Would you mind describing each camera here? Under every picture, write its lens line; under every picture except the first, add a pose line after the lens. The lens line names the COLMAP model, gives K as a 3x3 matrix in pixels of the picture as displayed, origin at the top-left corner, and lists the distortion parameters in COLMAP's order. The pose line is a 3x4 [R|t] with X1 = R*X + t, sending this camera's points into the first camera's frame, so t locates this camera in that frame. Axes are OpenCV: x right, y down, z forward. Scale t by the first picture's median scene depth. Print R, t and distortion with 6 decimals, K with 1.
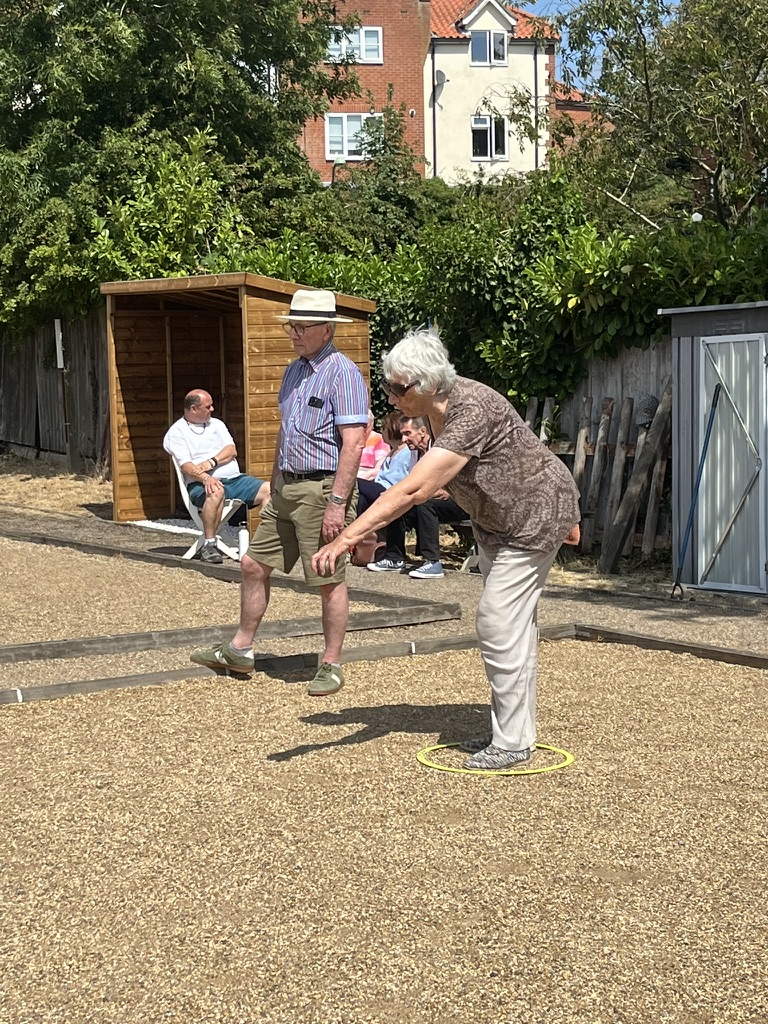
lens RADIAL K [[1777.8, 0, 432.5], [0, 1777.8, 516.7], [0, 0, 1]] dist [0.179500, -0.069270]
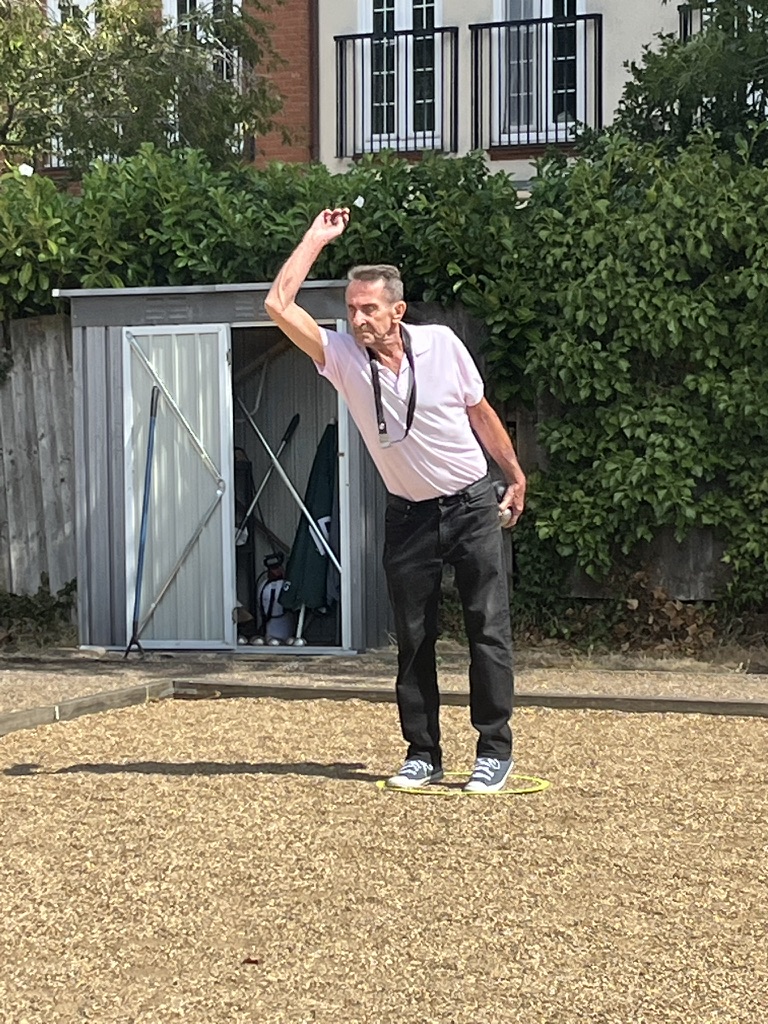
lens RADIAL K [[3014.5, 0, 384.0], [0, 3014.5, 512.0], [0, 0, 1]] dist [0.042266, 3.010947]
pose [[0.822801, -0.017265, 0.568068, -0.435472], [0.041738, 0.998675, -0.030101, 0.021041], [-0.566795, 0.048478, 0.822431, -0.123609]]
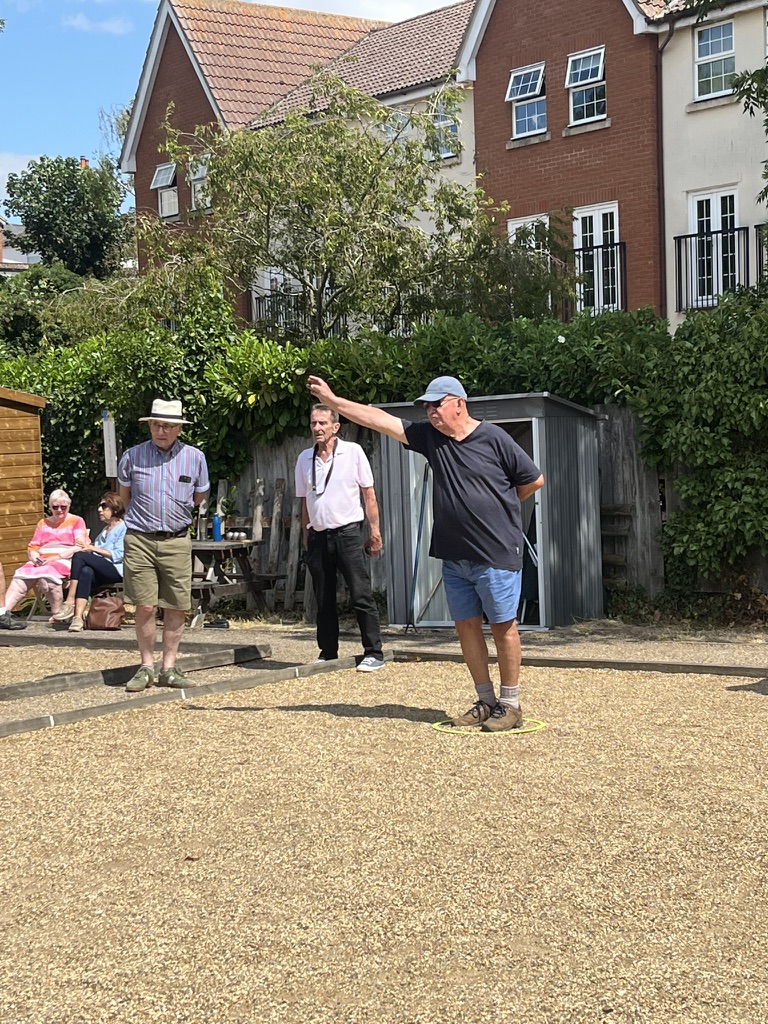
lens RADIAL K [[1777.8, 0, 432.5], [0, 1777.8, 516.7], [0, 0, 1]] dist [0.179500, -0.069270]
pose [[0.925211, -0.027960, 0.378422, -0.263996], [0.048736, 0.997778, -0.045433, 0.017619], [-0.376311, 0.060478, 0.924518, -0.133264]]
